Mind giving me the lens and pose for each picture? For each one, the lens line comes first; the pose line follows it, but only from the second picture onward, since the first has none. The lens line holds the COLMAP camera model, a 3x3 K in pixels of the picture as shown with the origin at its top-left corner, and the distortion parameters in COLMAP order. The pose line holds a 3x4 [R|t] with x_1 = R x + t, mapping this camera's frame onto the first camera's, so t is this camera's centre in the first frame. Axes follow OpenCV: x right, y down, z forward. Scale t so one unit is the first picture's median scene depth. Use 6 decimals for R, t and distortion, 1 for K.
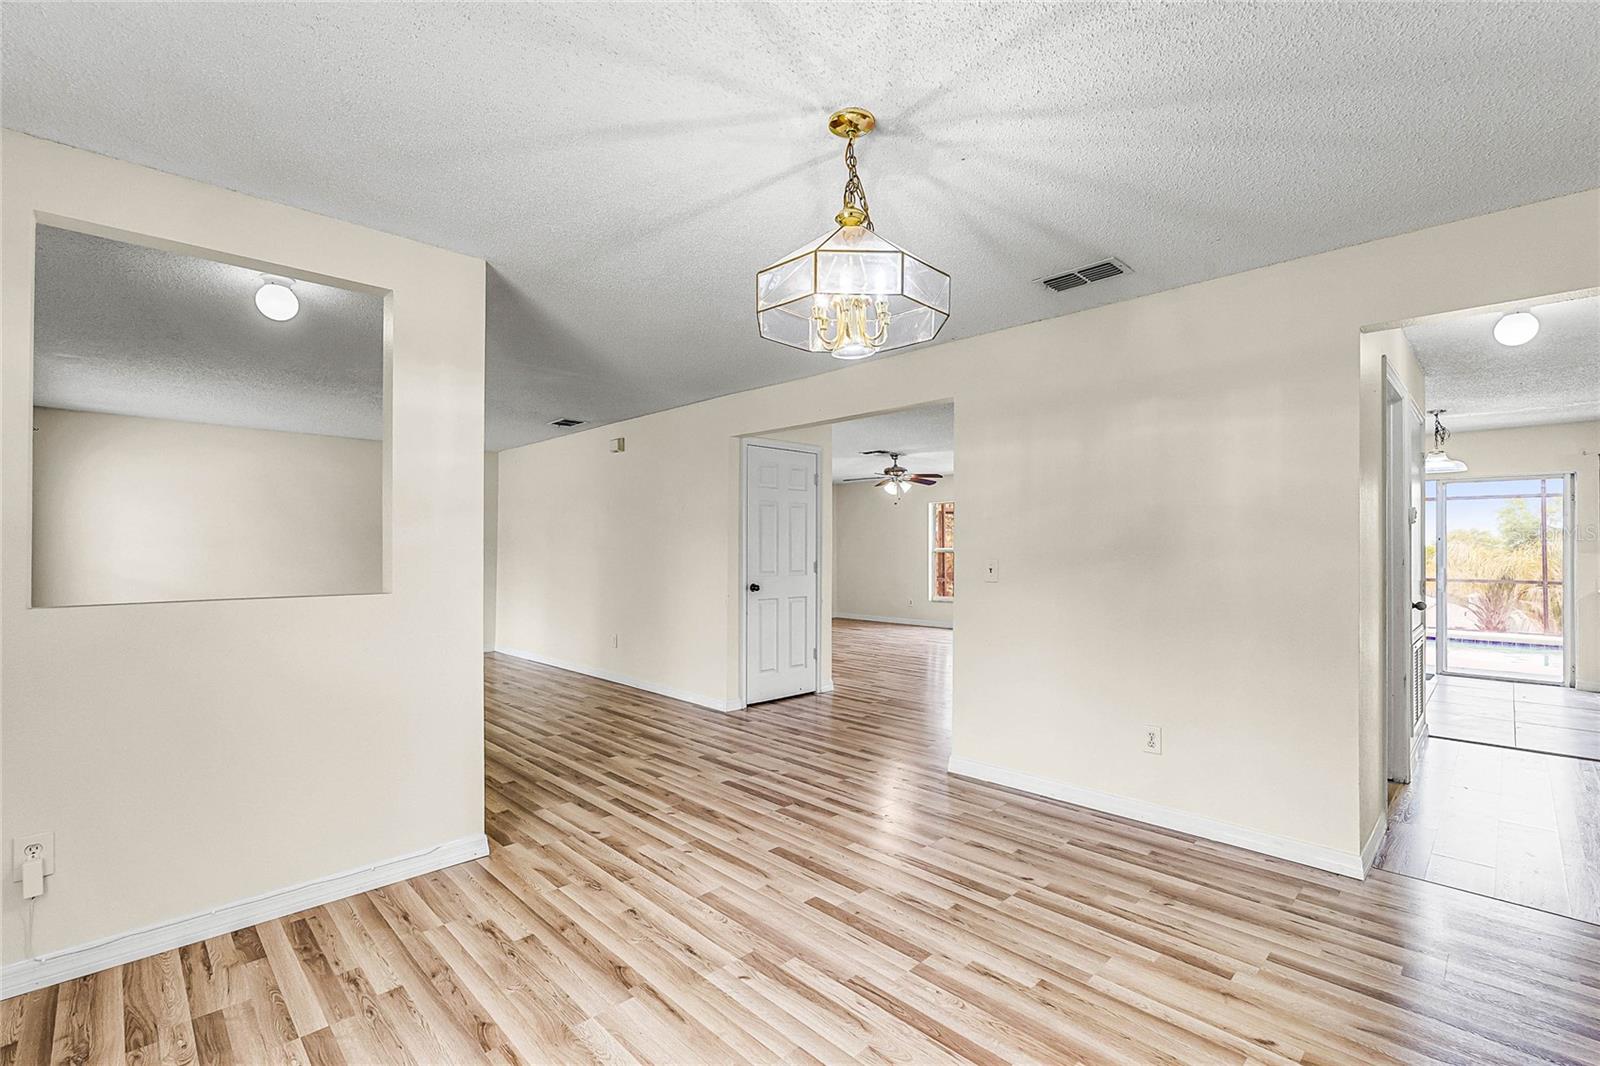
lens RADIAL K [[710.5, 0, 803.0], [0, 710.5, 535.1], [0, 0, 1]] dist [-0.002826, 0.000216]
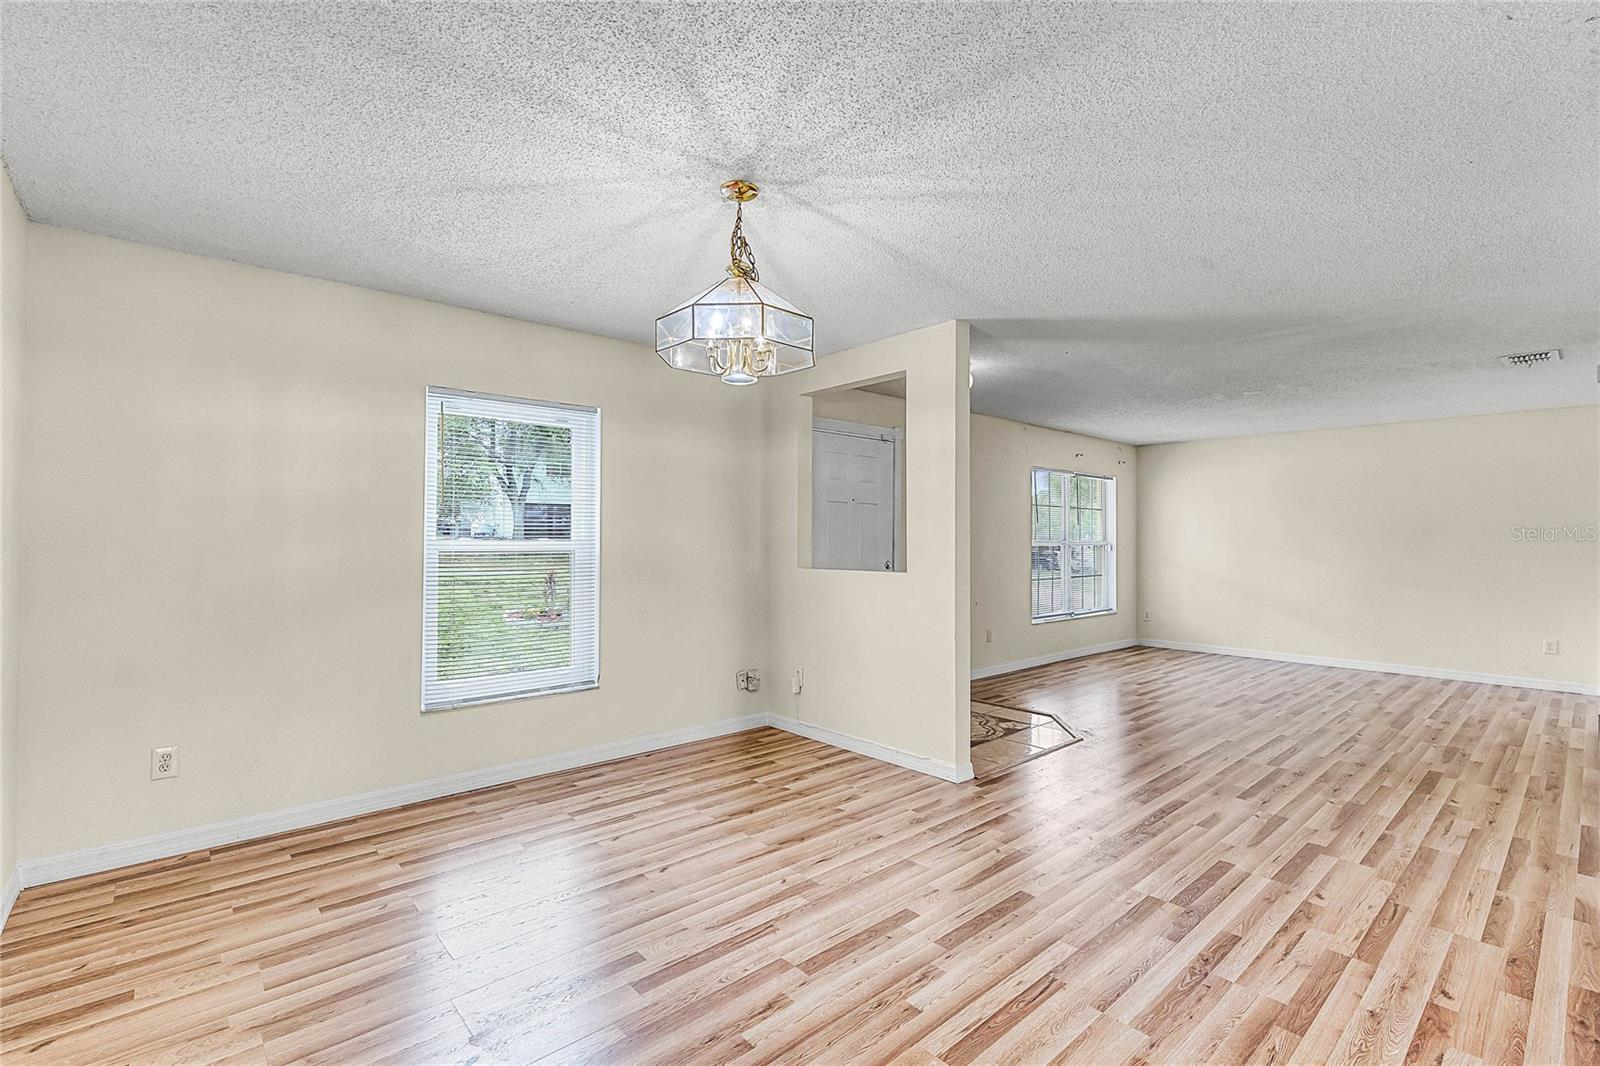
lens RADIAL K [[716.0, 0, 802.4], [0, 716.0, 557.4], [0, 0, 1]] dist [0.000016, -0.000076]
pose [[-0.056977, 0.020840, -0.998158, 1.022105], [0.015546, 0.999679, 0.019985, 0.017466], [0.998254, -0.014379, -0.057283, 0.966014]]
